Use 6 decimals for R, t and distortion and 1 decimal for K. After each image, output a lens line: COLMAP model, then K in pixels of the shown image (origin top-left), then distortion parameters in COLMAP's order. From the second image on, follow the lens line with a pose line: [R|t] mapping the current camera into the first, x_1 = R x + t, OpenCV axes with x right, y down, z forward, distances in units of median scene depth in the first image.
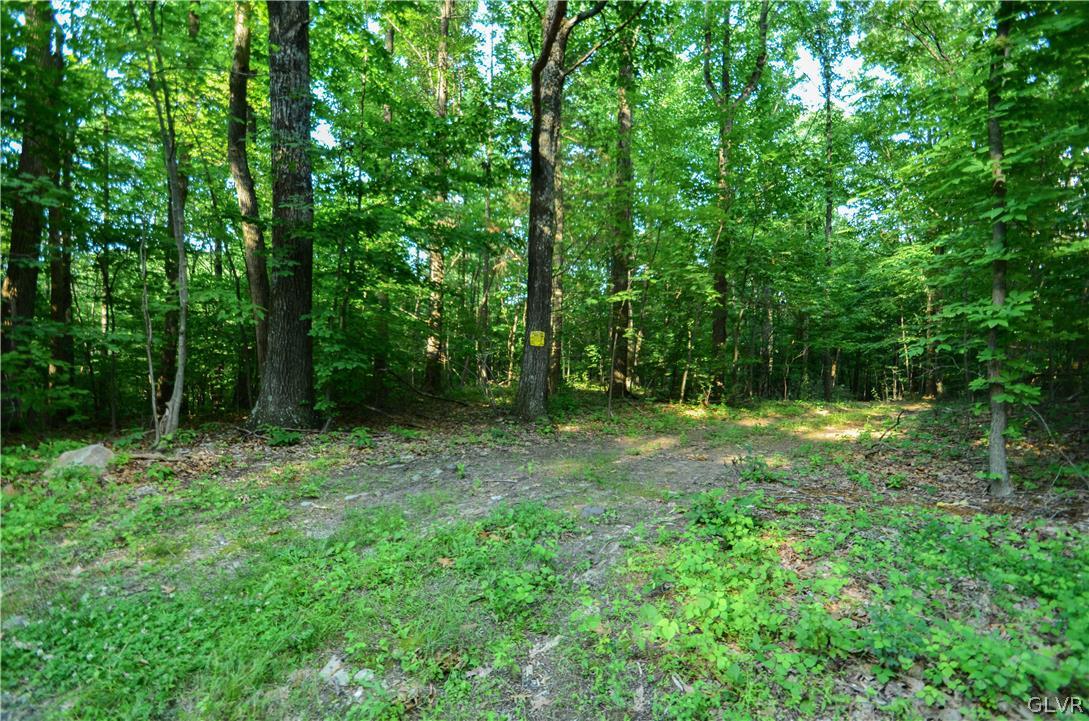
lens RADIAL K [[499.5, 0, 548.1], [0, 499.5, 364.3], [0, 0, 1]] dist [0.040181, -0.026409]
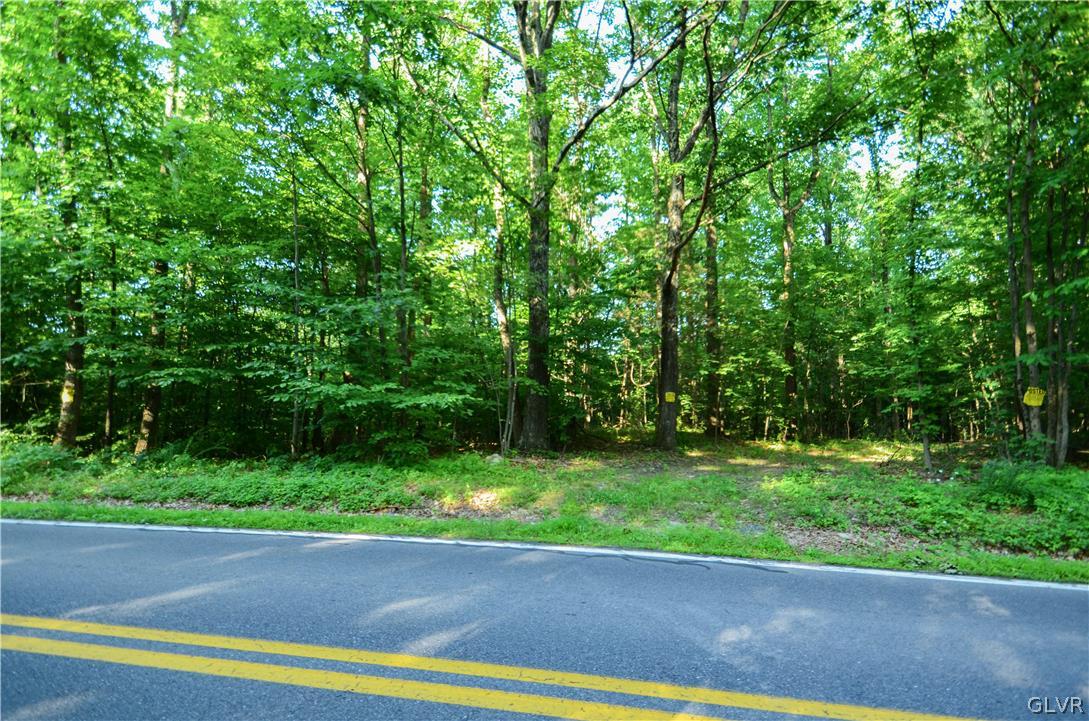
lens RADIAL K [[499.5, 0, 548.1], [0, 499.5, 364.3], [0, 0, 1]] dist [0.040181, -0.026409]
pose [[0.992797, -0.018982, -0.118293, -0.156271], [0.008647, 0.996147, -0.087268, -0.014582], [0.119494, 0.085616, 0.989137, -0.451765]]
